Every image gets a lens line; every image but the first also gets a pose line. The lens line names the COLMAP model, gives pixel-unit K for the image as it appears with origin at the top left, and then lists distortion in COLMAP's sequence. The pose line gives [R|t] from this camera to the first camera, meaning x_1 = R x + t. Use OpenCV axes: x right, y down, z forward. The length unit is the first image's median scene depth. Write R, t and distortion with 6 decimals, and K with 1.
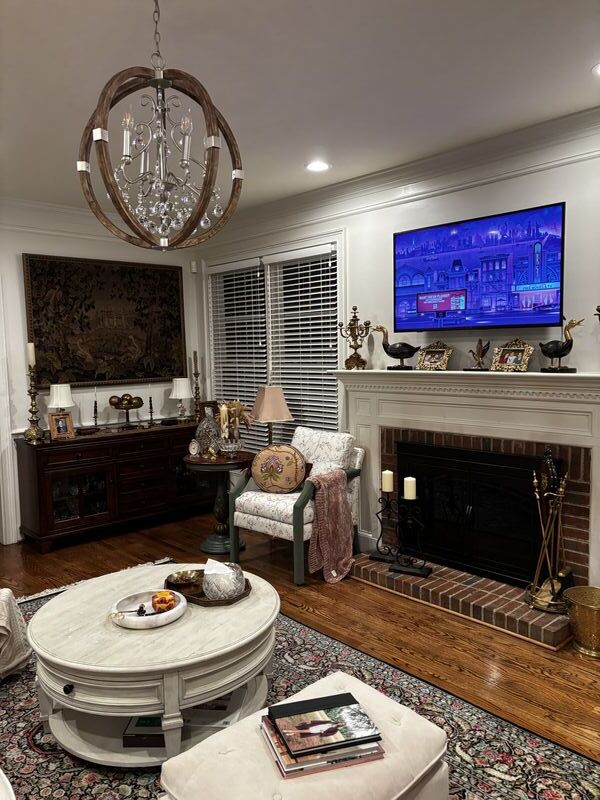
lens RADIAL K [[605.2, 0, 299.7], [0, 605.2, 401.8], [0, 0, 1]] dist [0.043951, -0.059370]
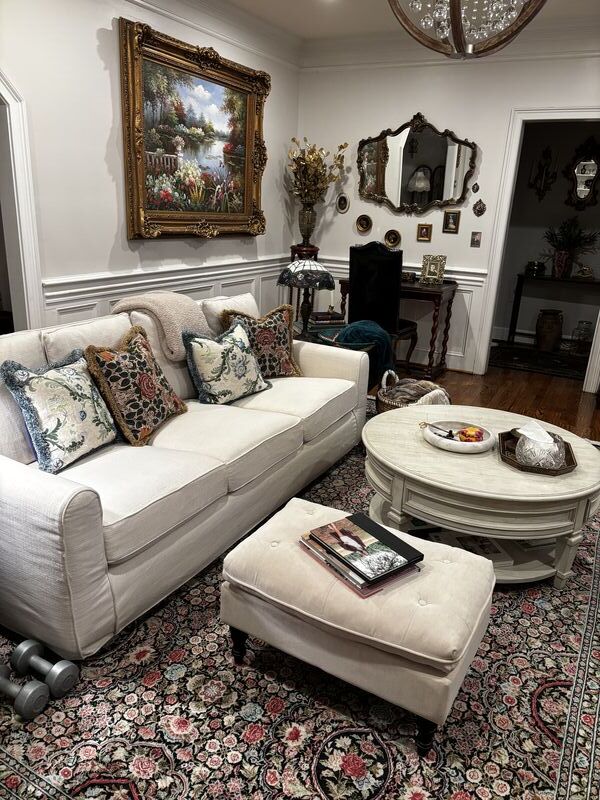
lens RADIAL K [[605.2, 0, 299.1], [0, 605.2, 400.6], [0, 0, 1]] dist [0.043951, -0.059370]
pose [[0.294960, 0.325199, -0.898468, 0.882511], [-0.125356, 0.945345, 0.301012, -0.009572], [0.947251, 0.023842, 0.319605, 0.565787]]
